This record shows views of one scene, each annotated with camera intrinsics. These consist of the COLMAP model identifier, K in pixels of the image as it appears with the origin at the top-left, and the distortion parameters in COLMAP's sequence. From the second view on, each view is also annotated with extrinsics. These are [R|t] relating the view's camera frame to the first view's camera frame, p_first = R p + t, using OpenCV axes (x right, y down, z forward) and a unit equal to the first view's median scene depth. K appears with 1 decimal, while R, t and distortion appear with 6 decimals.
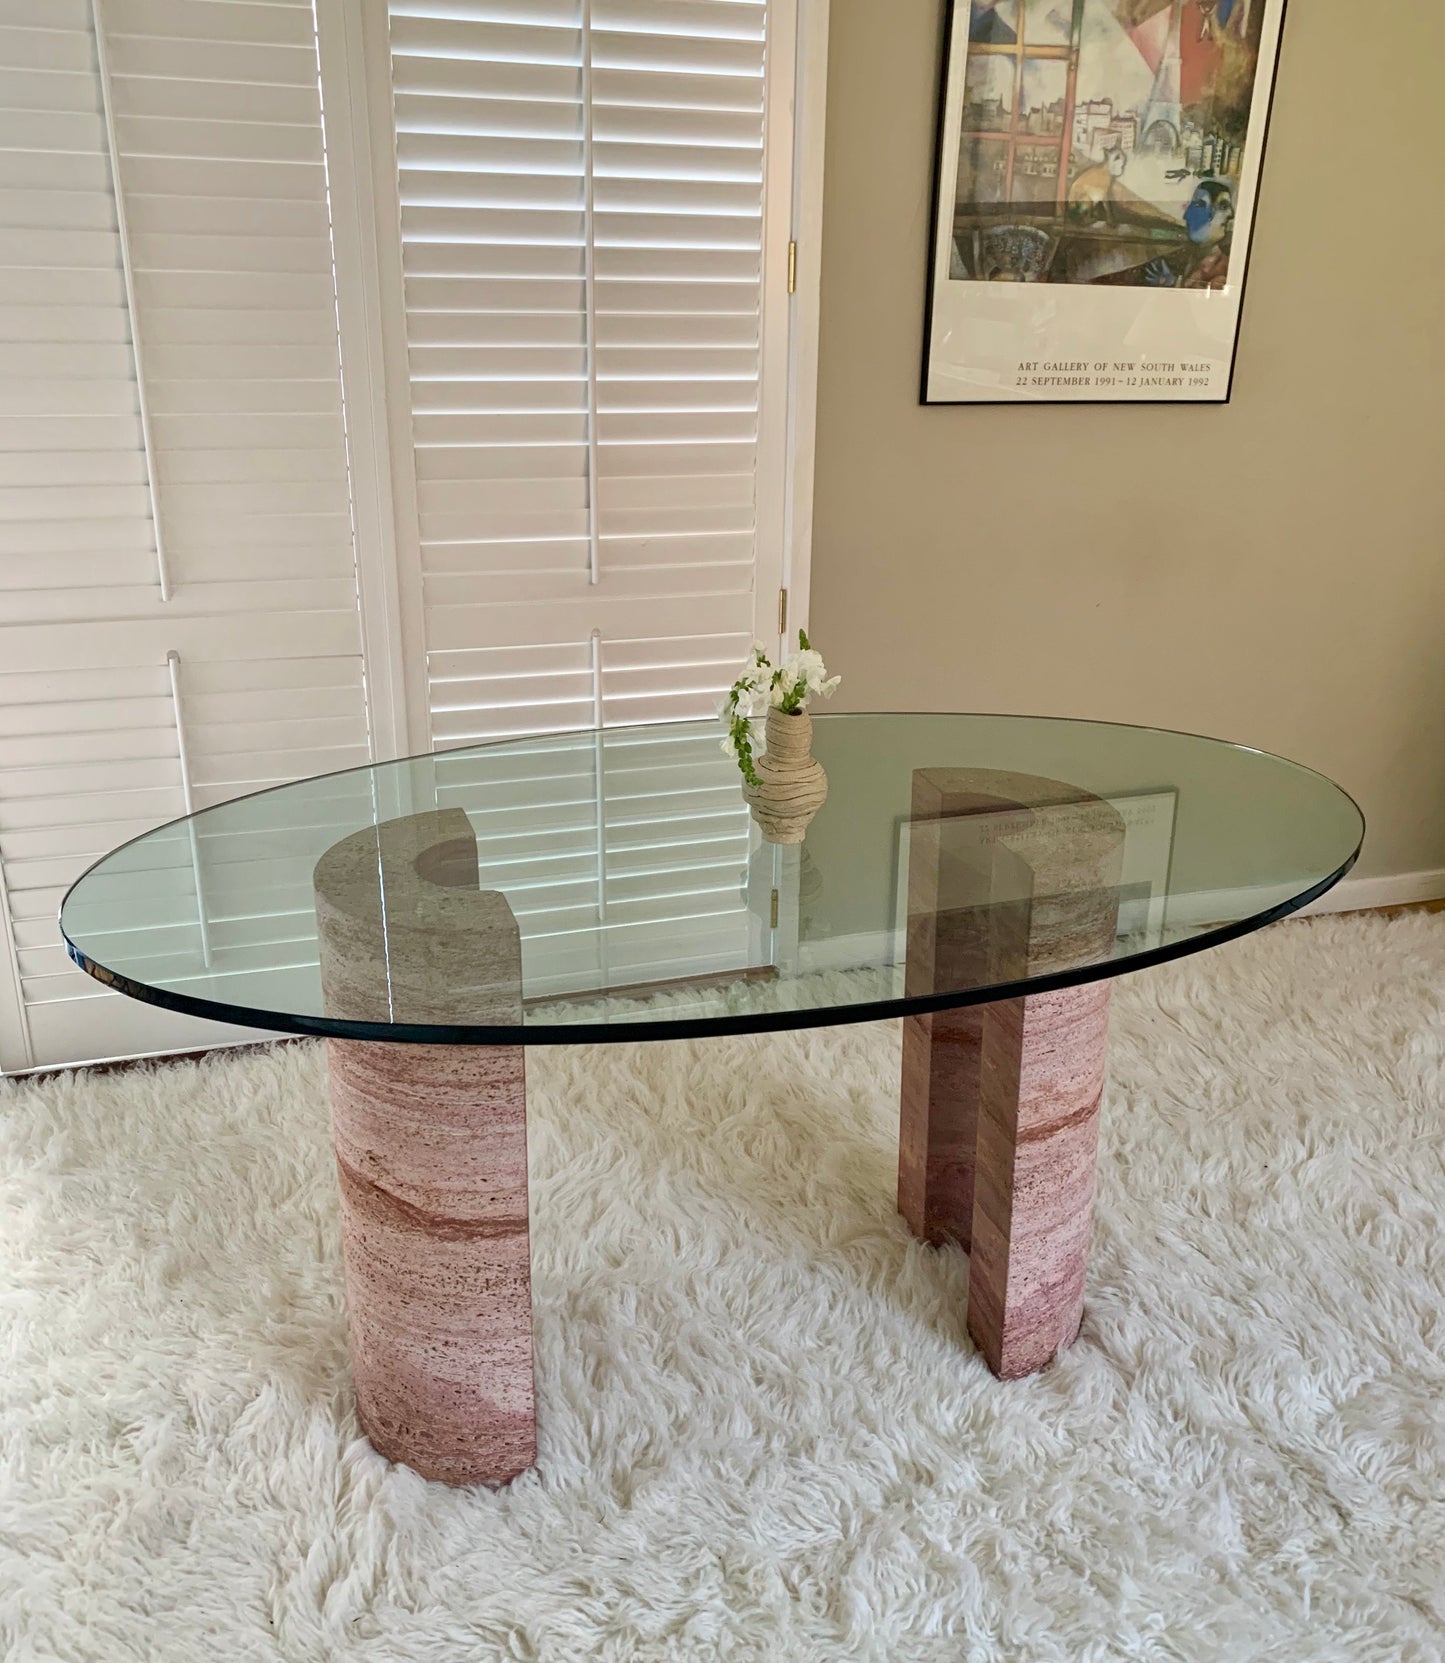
lens RADIAL K [[1486.7, 0, 722.5], [0, 1486.7, 831.5], [0, 0, 1]] dist [0.023407, 0.015805]
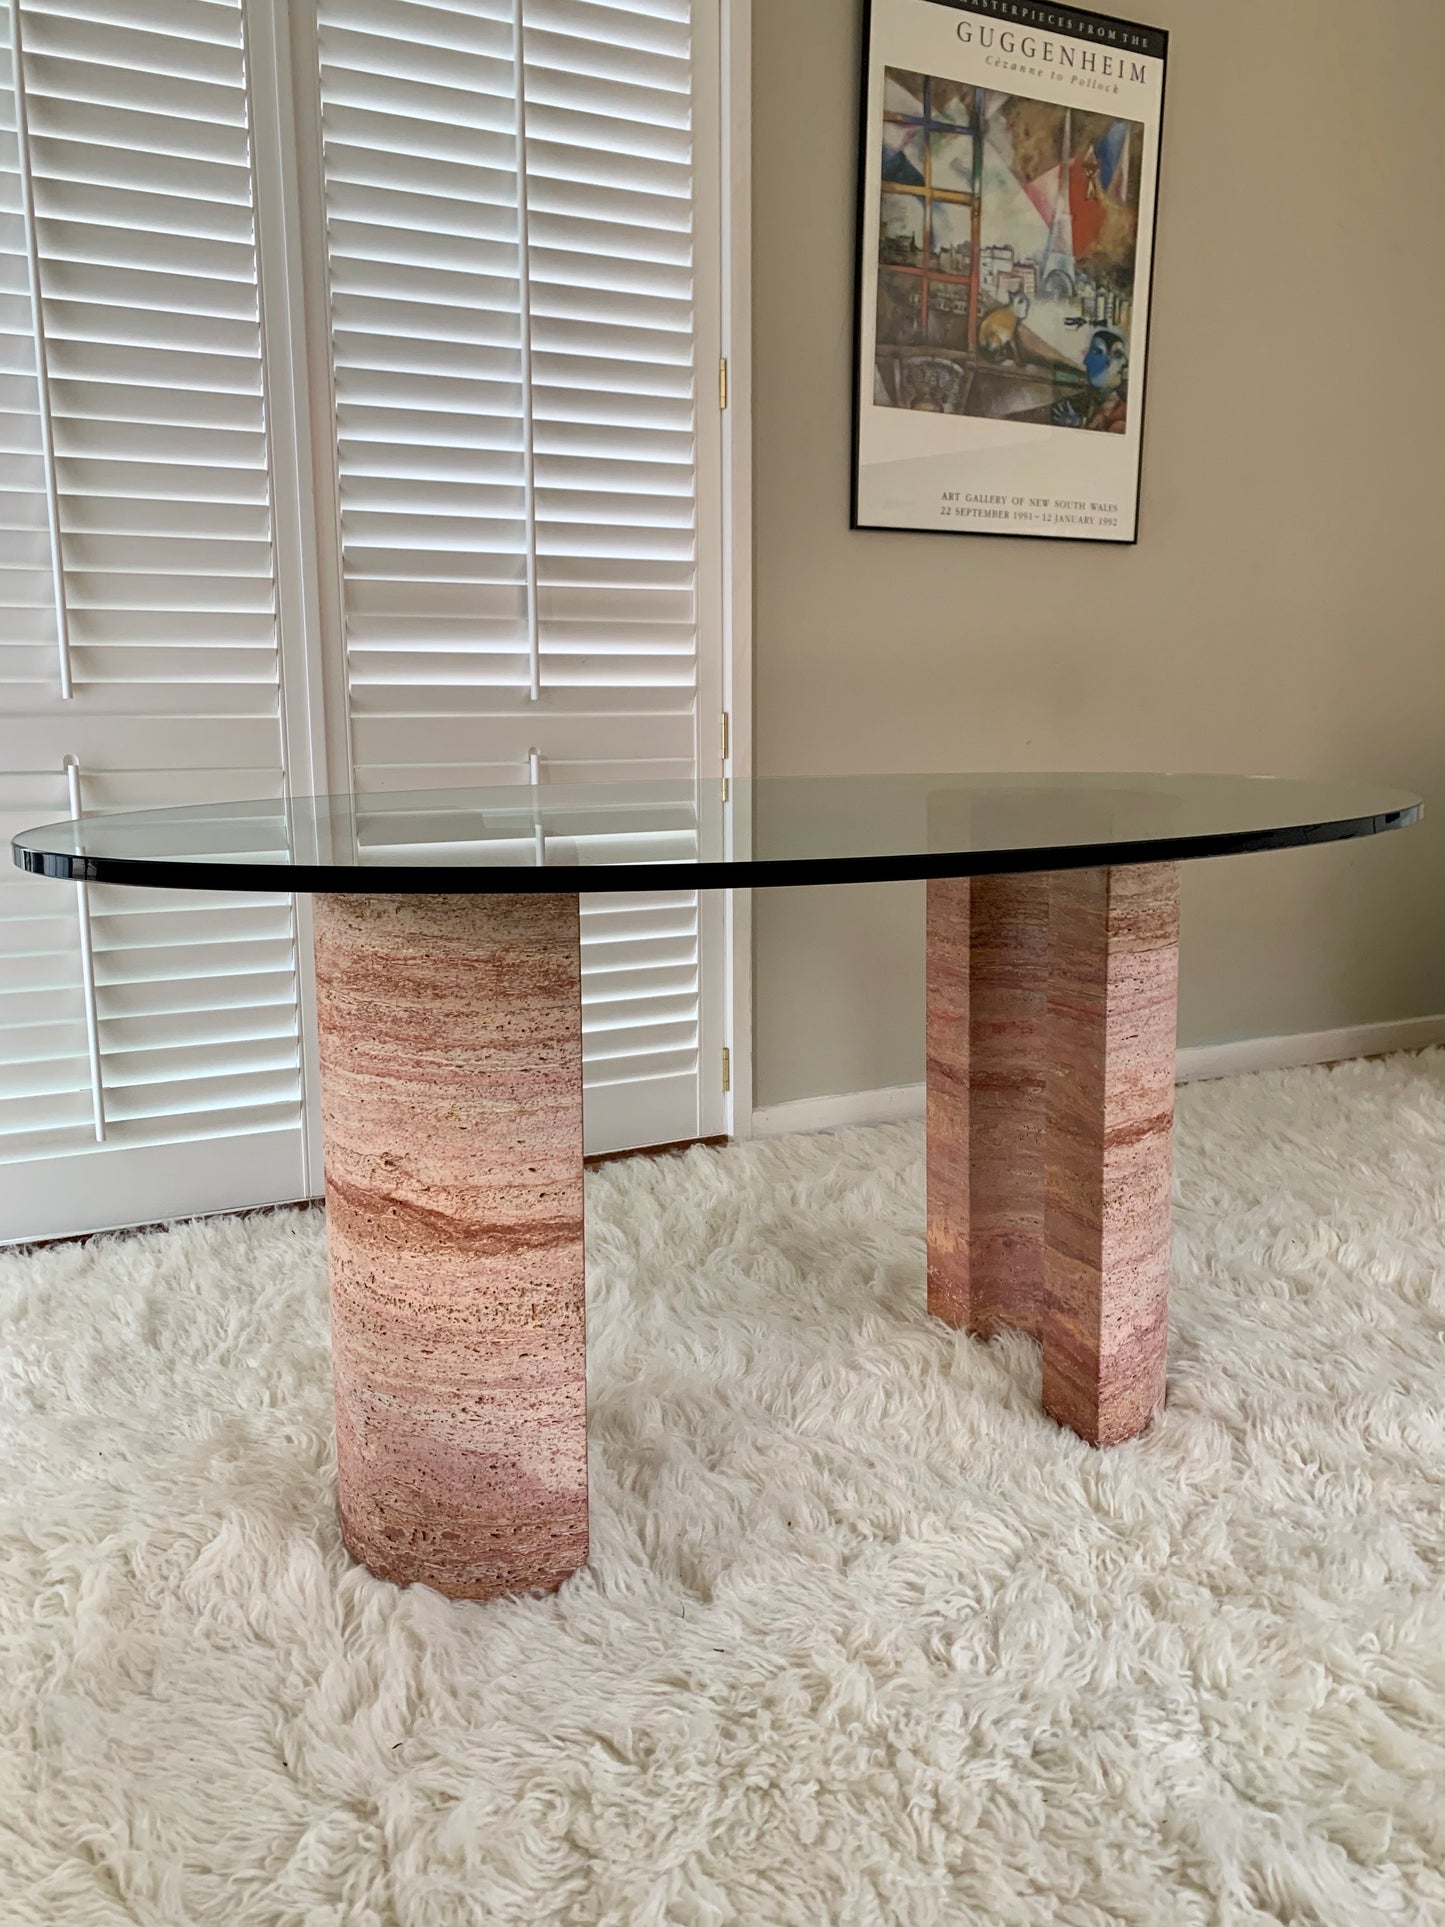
lens RADIAL K [[1483.0, 0, 722.6], [0, 1483.0, 942.8], [0, 0, 1]] dist [0.045691, -0.033485]
pose [[0.990496, -0.038307, 0.132098, -0.134688], [0.061259, 0.982779, -0.174337, 0.219506], [-0.123145, 0.180773, 0.975785, 0.131204]]
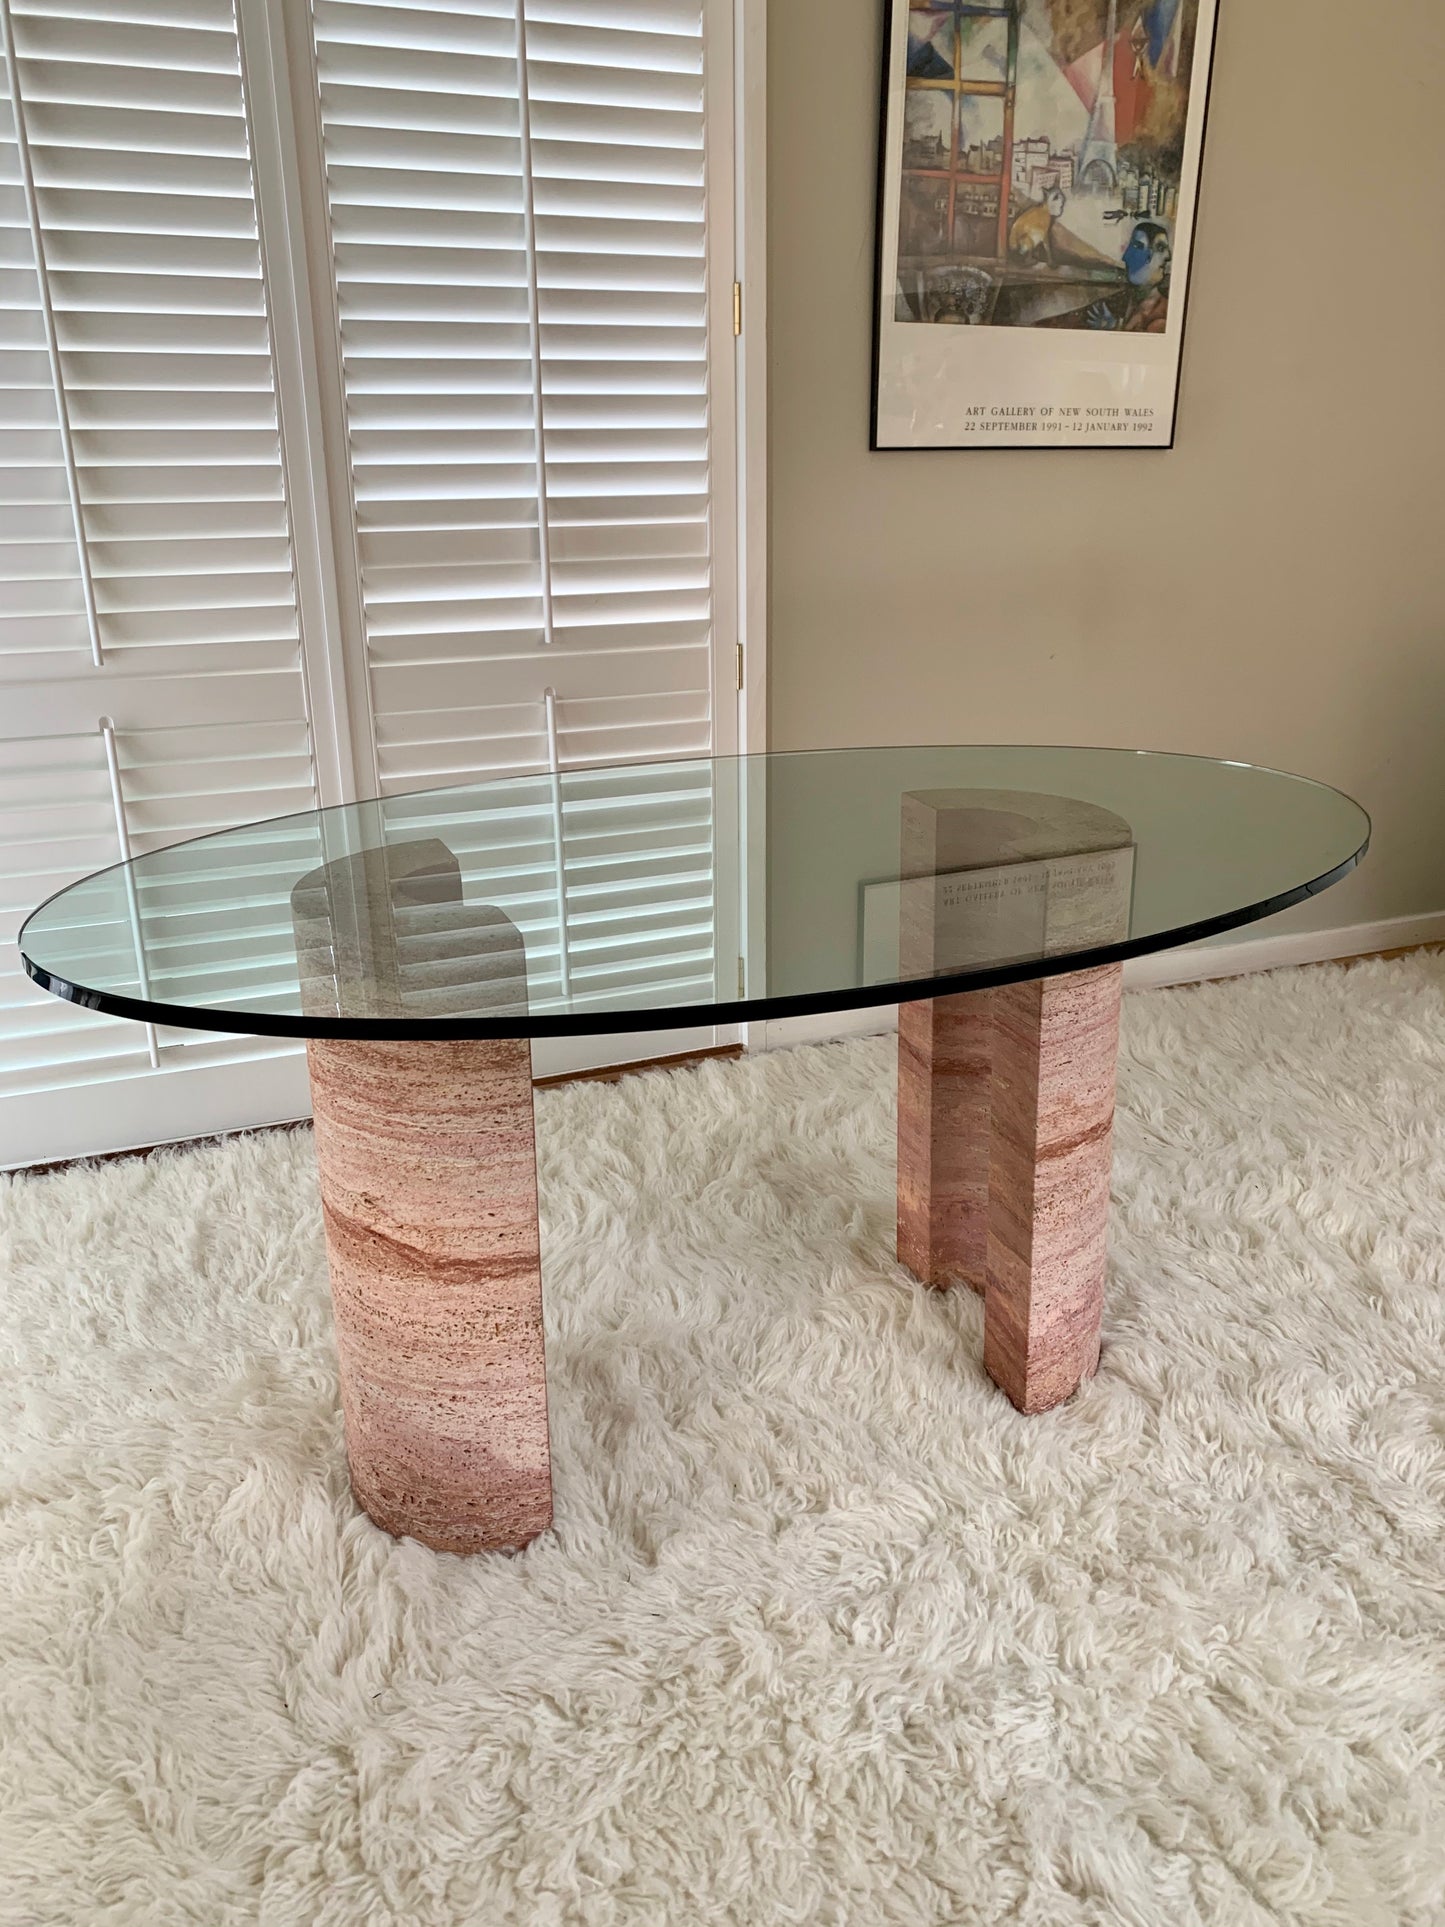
lens RADIAL K [[1483.0, 0, 722.6], [0, 1483.0, 942.8], [0, 0, 1]] dist [0.045691, -0.033485]
pose [[0.997163, -0.043199, 0.061641, -0.055352], [0.044424, 0.998839, -0.018649, 0.073487], [-0.060764, 0.021334, 0.997924, 0.046447]]
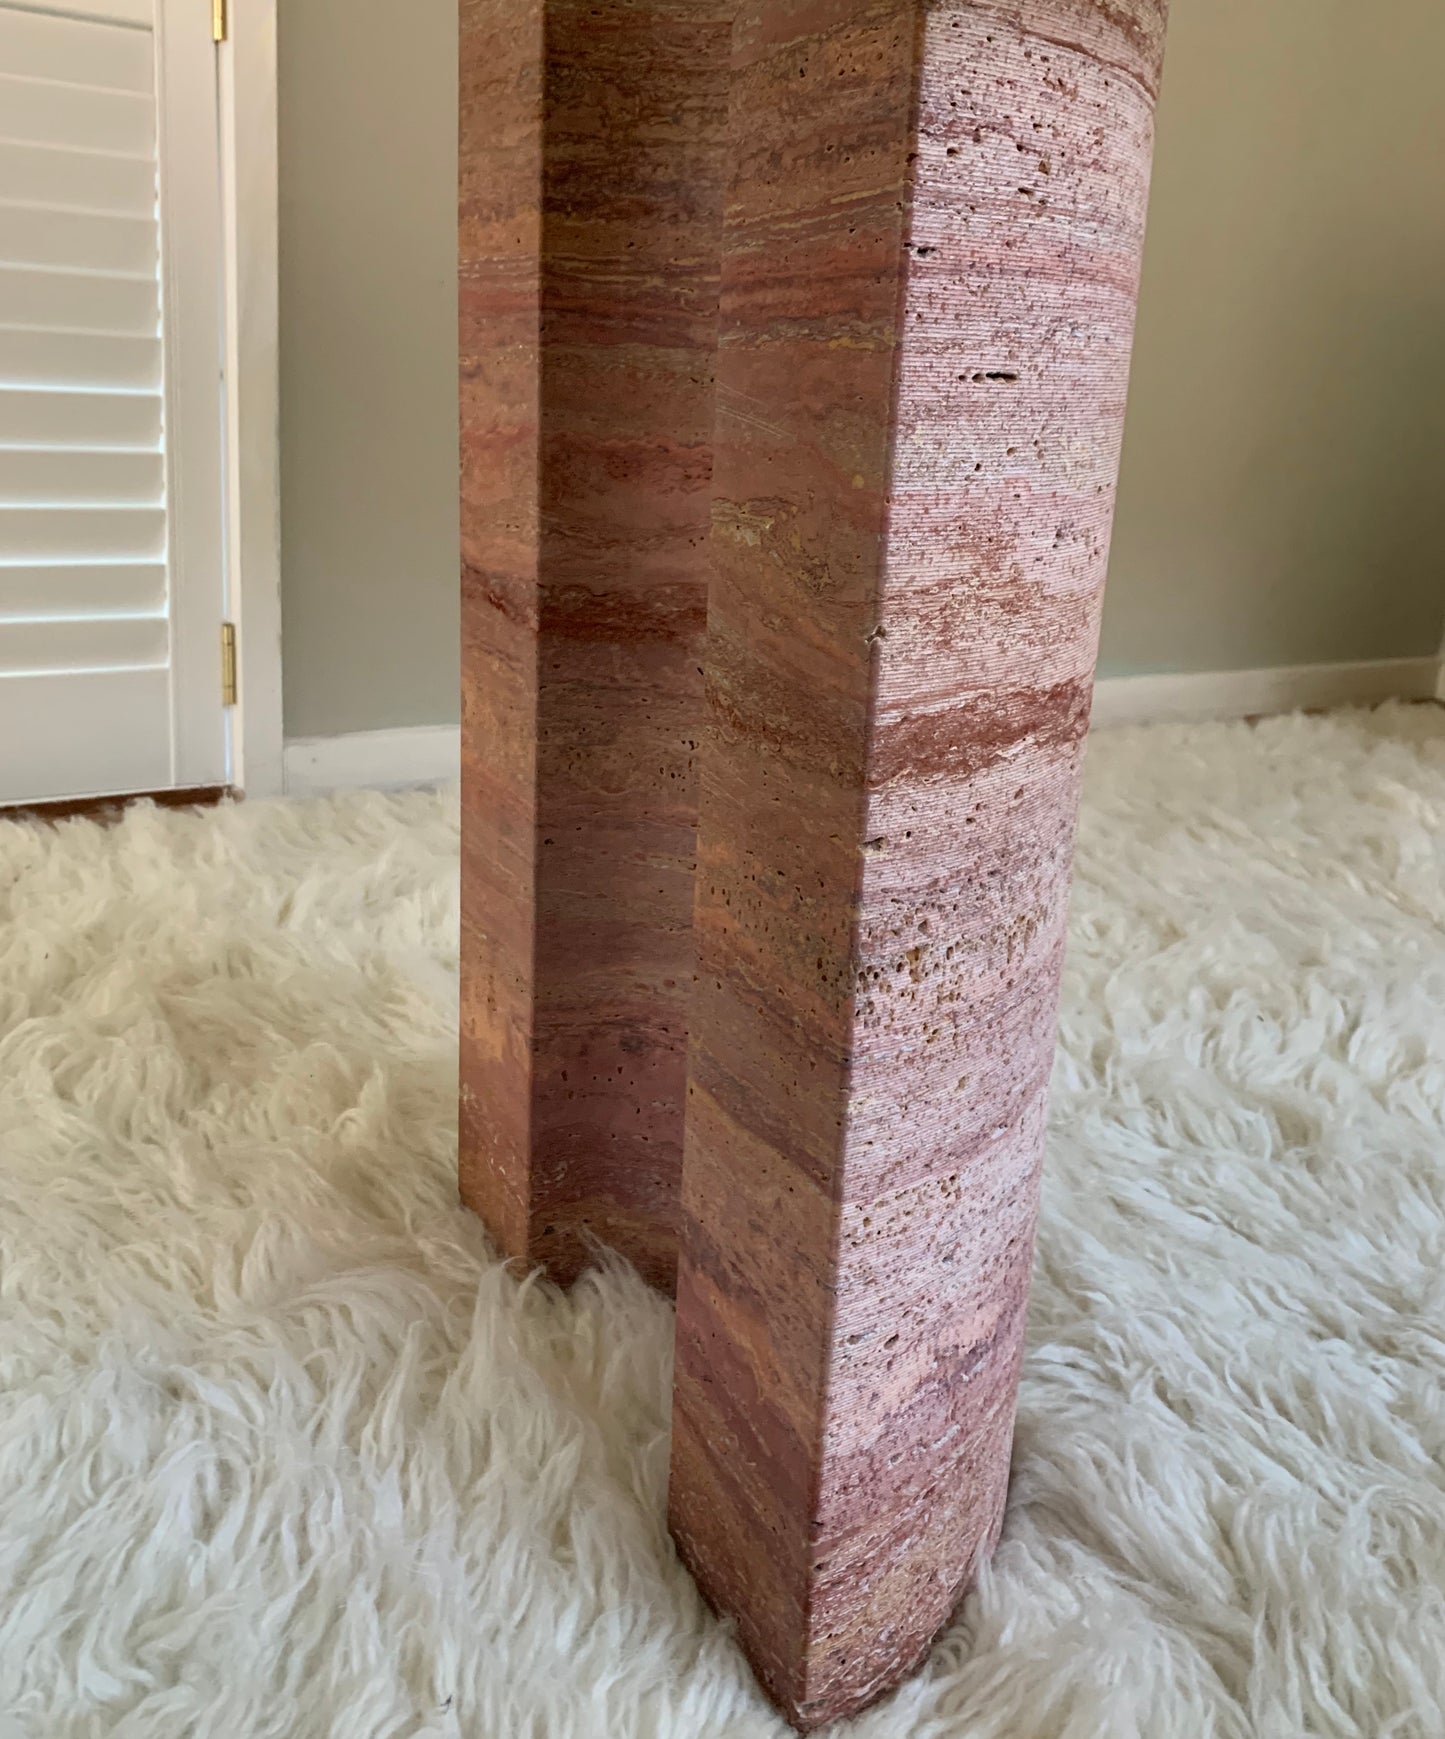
lens RADIAL K [[1533.6, 0, 738.1], [0, 1533.6, 760.5], [0, 0, 1]] dist [0.117862, -0.240094]
pose [[0.966919, -0.012132, 0.254796, 0.105201], [0.034575, 0.995883, -0.083789, 0.216387], [-0.252730, 0.089827, 0.963358, 0.722010]]
